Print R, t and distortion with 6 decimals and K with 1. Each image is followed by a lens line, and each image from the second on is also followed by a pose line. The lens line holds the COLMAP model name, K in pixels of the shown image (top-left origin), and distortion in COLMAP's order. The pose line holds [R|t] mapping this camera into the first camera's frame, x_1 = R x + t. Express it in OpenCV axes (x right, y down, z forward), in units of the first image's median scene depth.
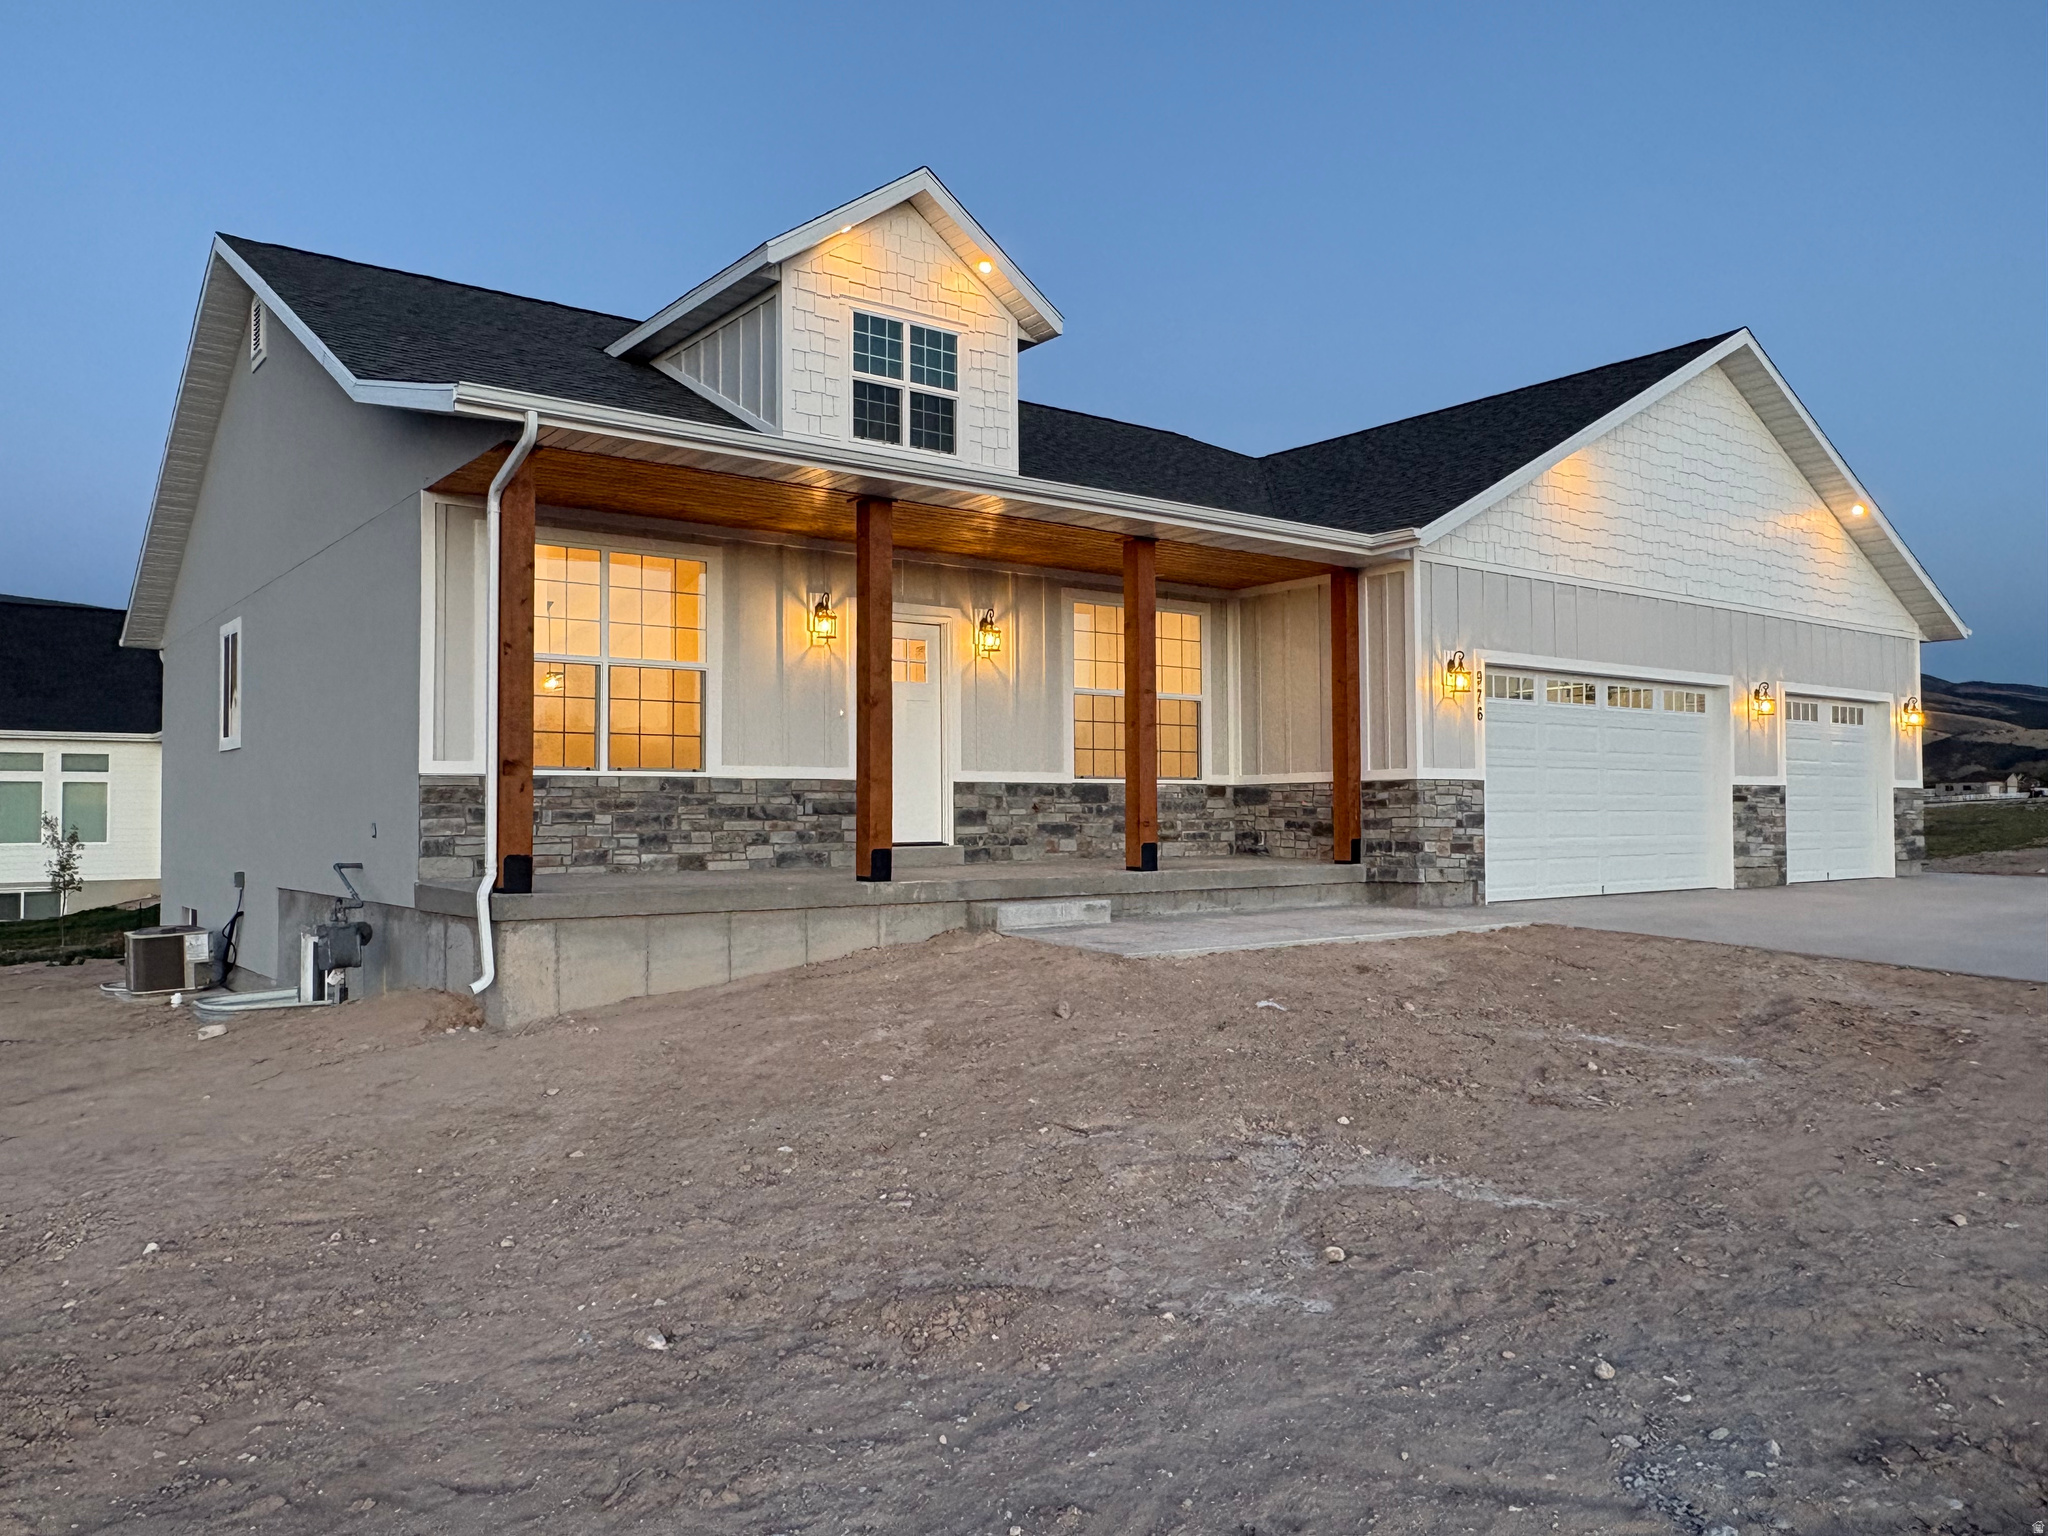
lens RADIAL K [[1497.7, 0, 1024.0], [0, 1497.7, 768.0], [0, 0, 1]] dist [-0.001298, -0.000325]
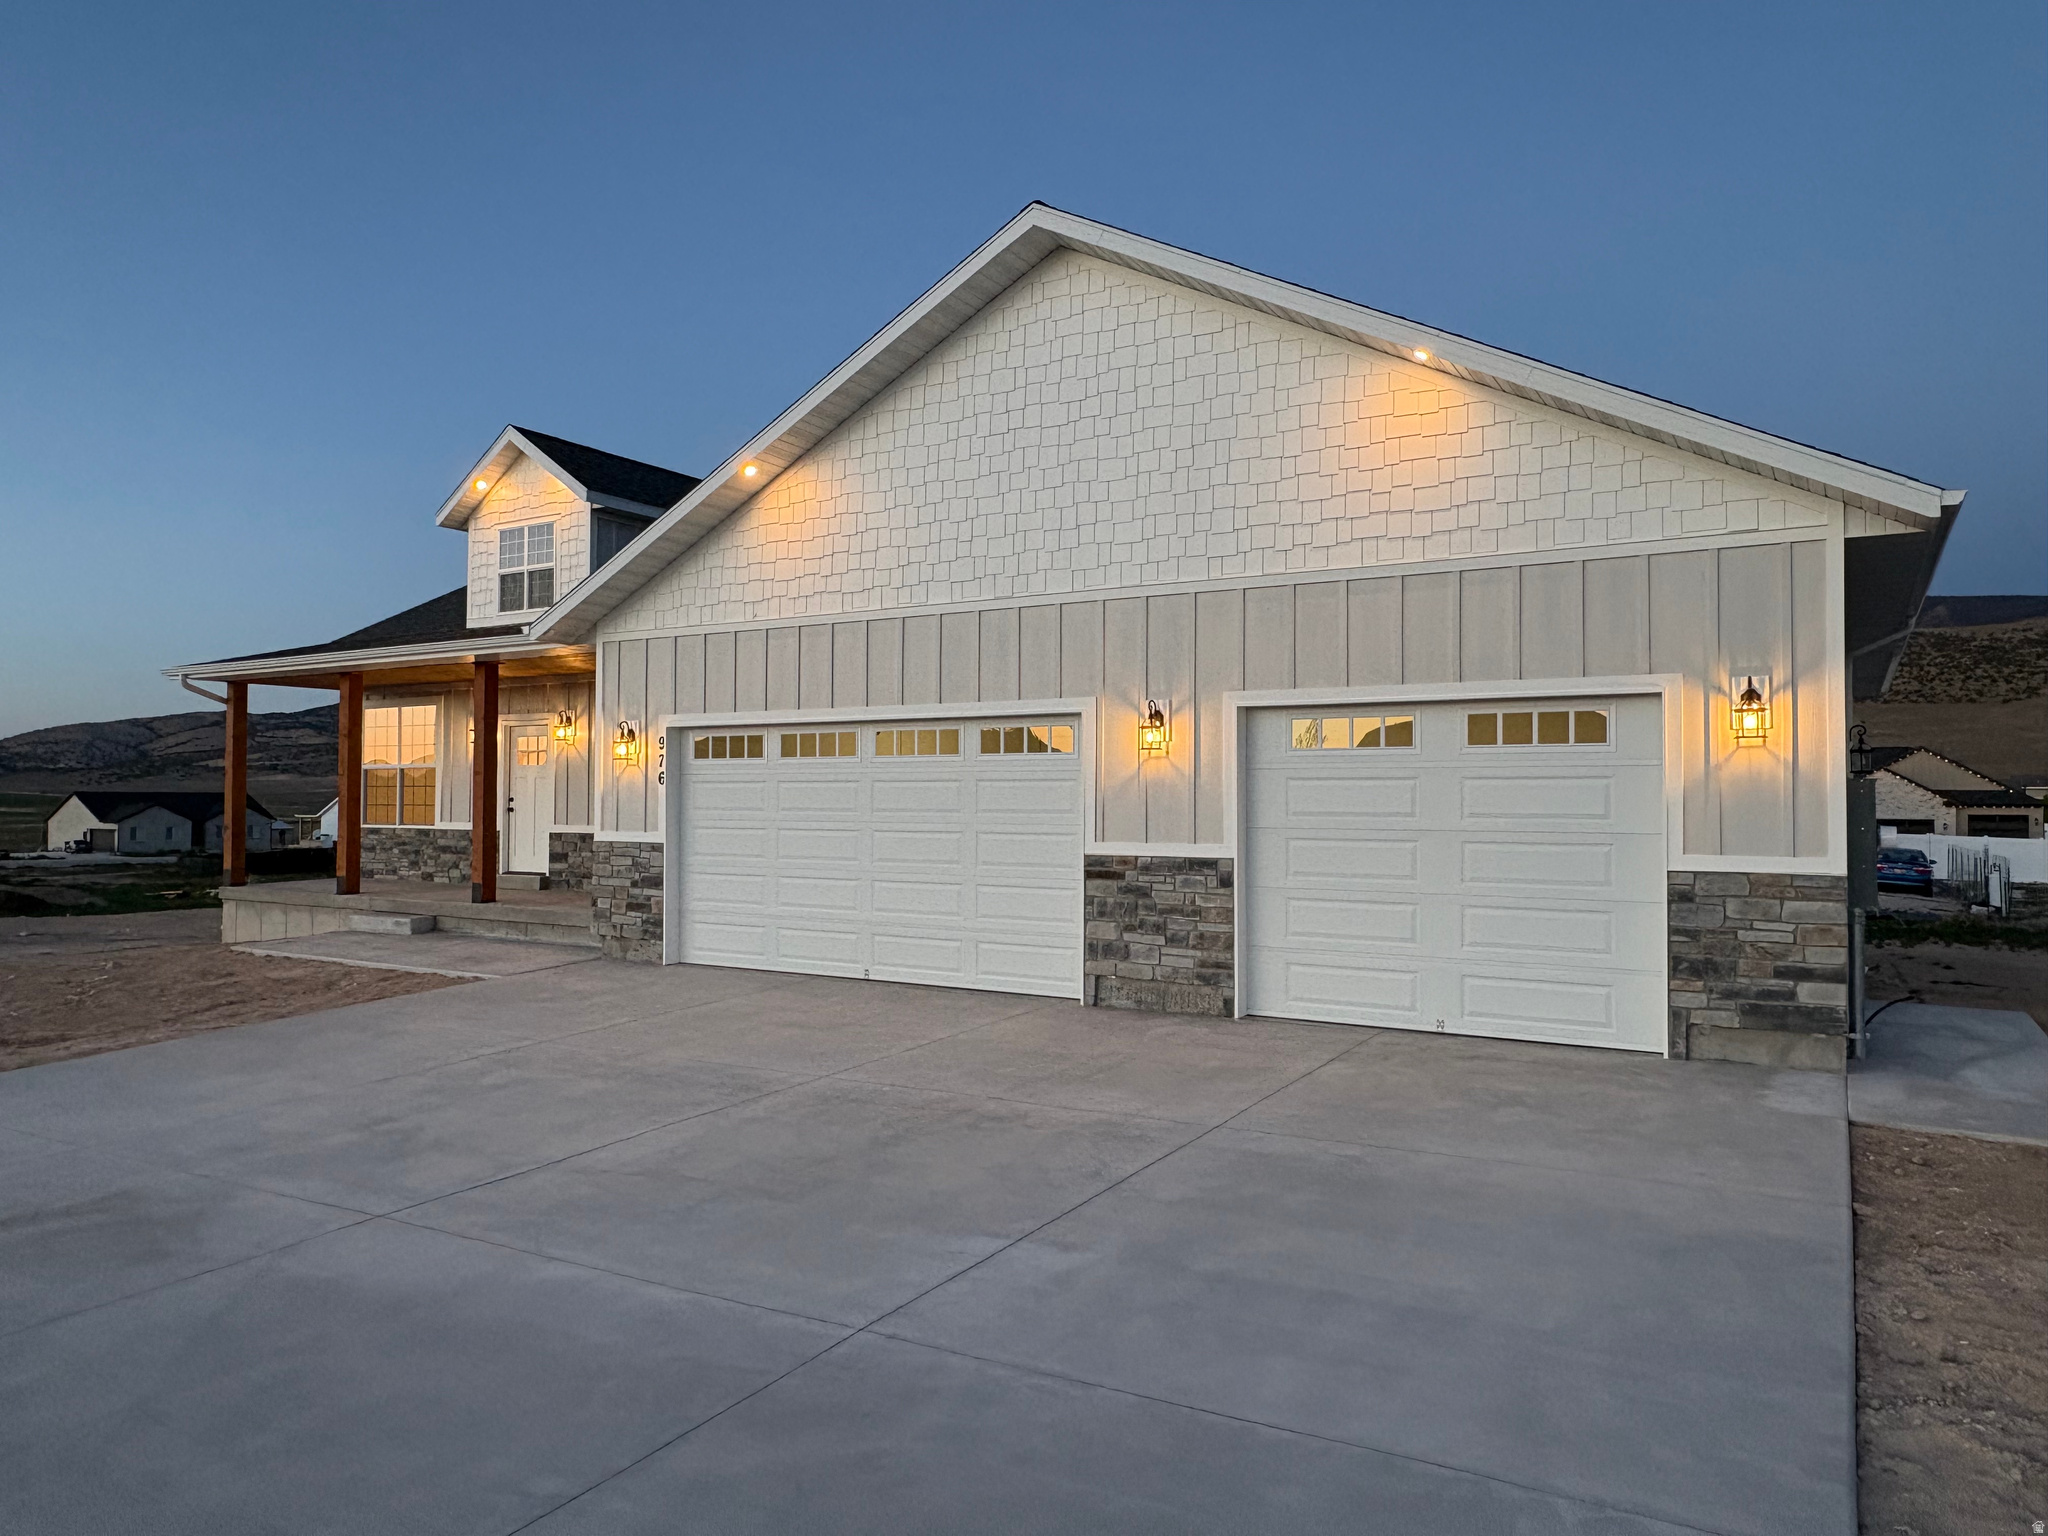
lens RADIAL K [[1348.9, 0, 1024.0], [0, 1348.9, 768.0], [0, 0, 1]] dist [-0.000503, -0.000187]
pose [[0.359128, -0.015322, -0.933163, 1.285499], [0.025102, 0.999662, -0.006754, -0.031432], [0.932951, -0.020999, 0.359391, 0.920195]]
